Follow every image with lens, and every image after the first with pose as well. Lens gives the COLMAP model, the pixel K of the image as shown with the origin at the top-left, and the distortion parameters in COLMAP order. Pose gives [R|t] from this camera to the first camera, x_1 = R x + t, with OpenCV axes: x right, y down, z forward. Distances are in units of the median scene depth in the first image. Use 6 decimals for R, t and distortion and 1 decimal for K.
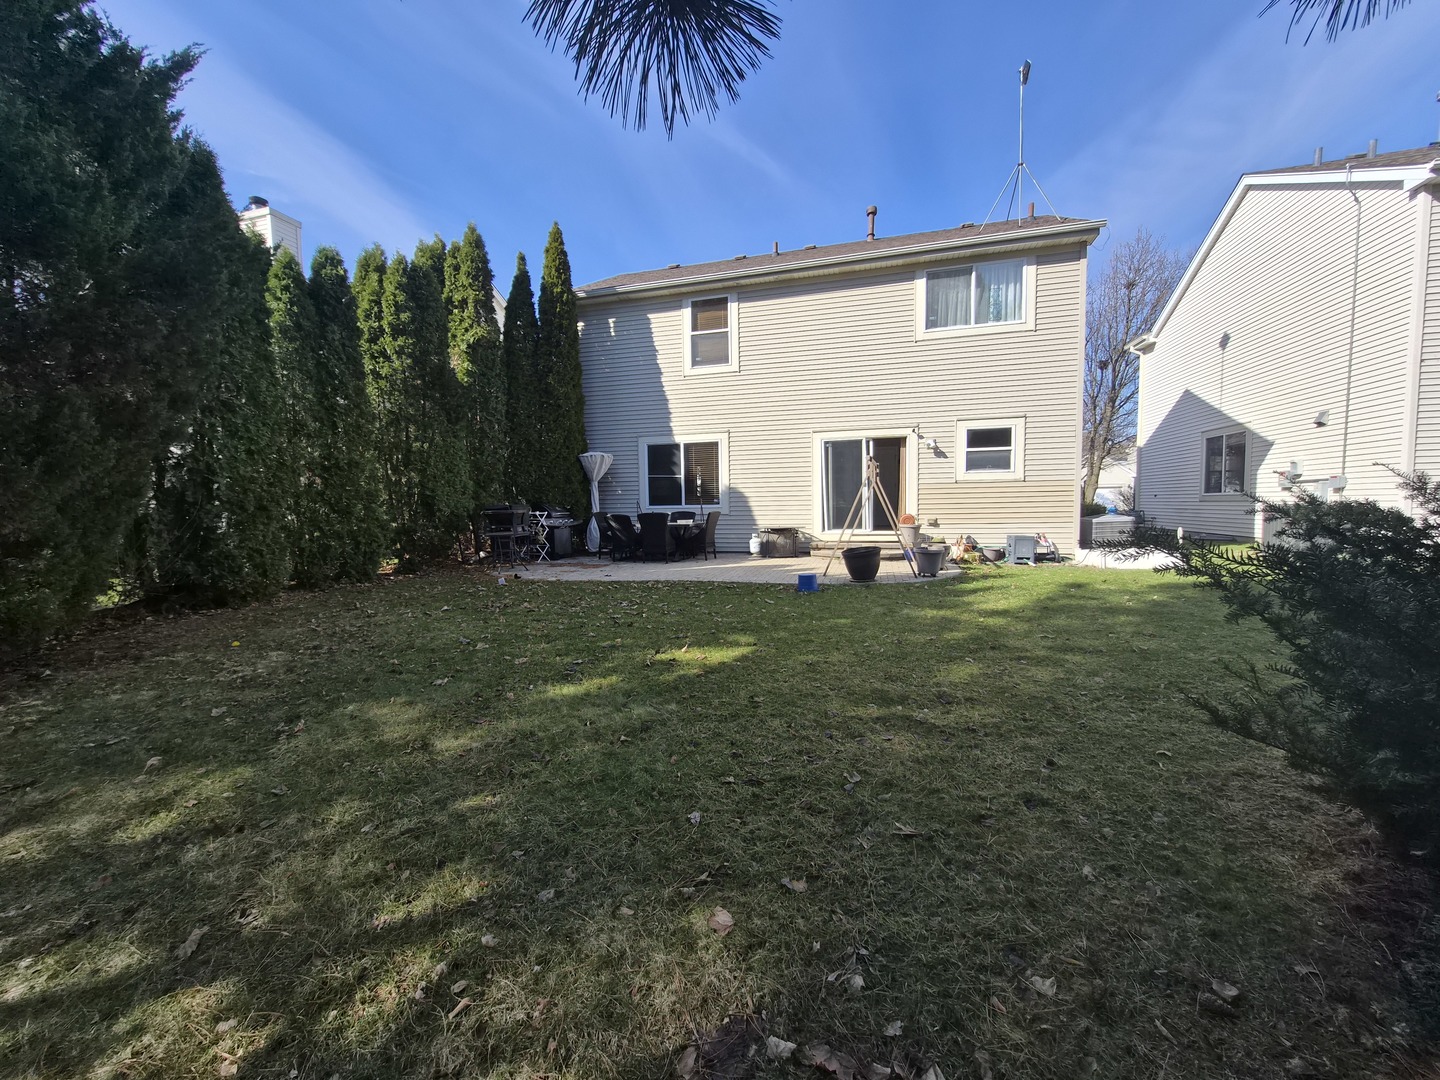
lens RADIAL K [[577.1, 0, 716.4], [0, 577.1, 542.0], [0, 0, 1]] dist [-0.006288, 0.000454]
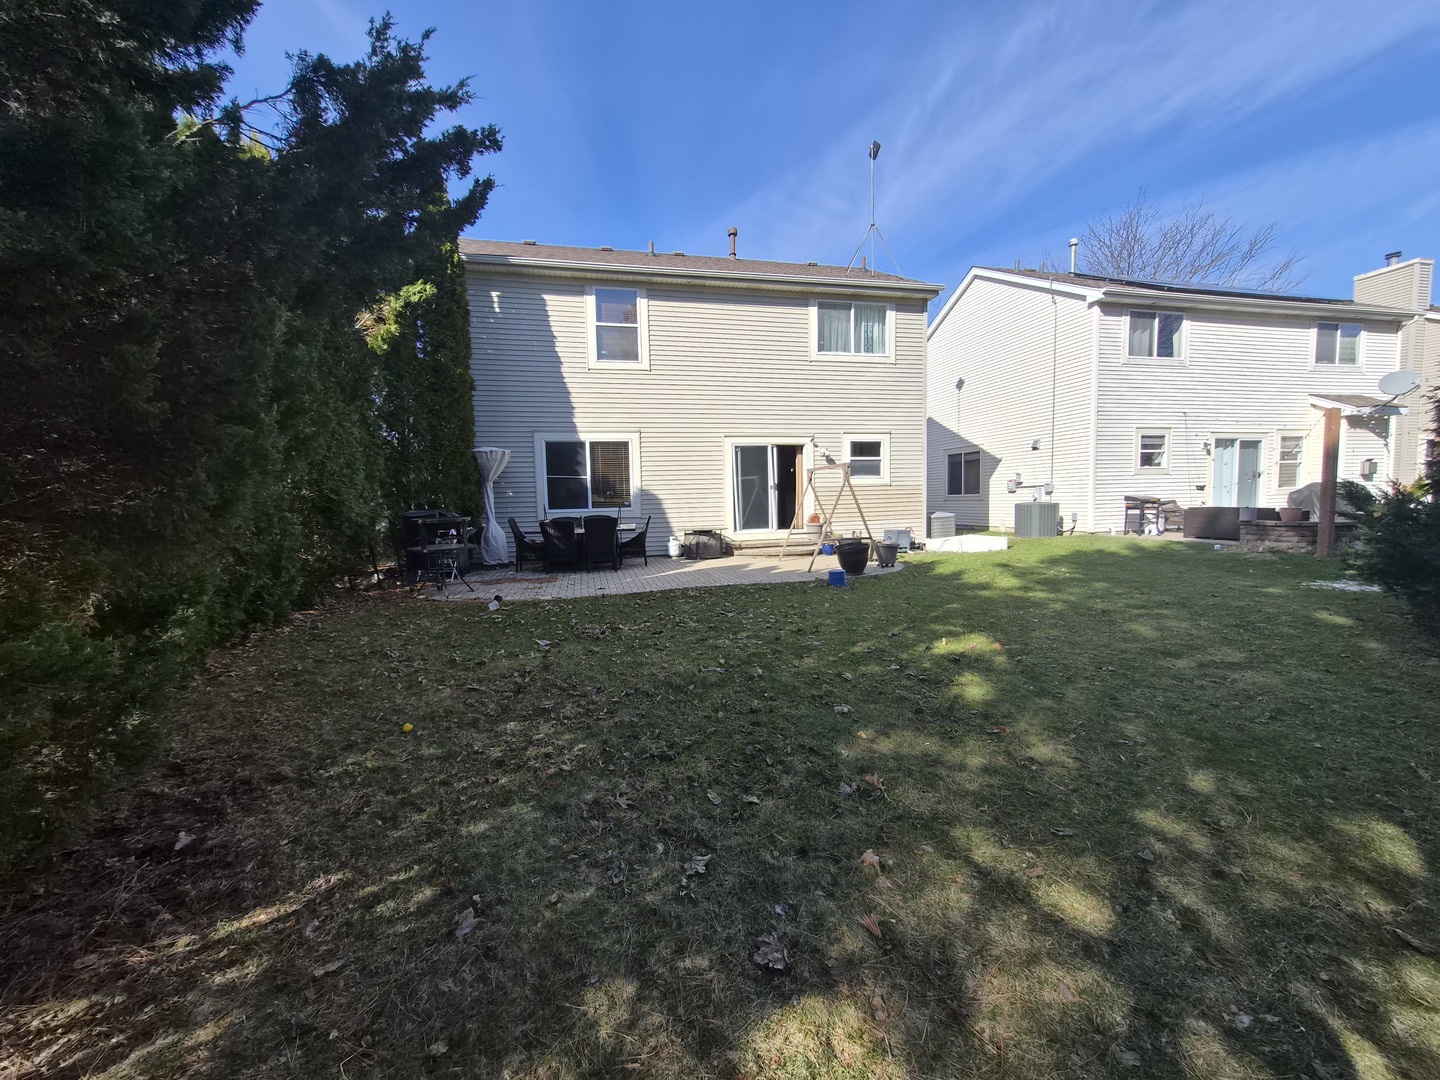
lens RADIAL K [[577.1, 0, 716.4], [0, 577.1, 542.0], [0, 0, 1]] dist [-0.006288, 0.000454]
pose [[0.867102, -0.041310, 0.496415, -0.361231], [0.041888, 0.999073, 0.009972, -0.011571], [-0.496367, 0.012148, 0.868028, 0.104613]]
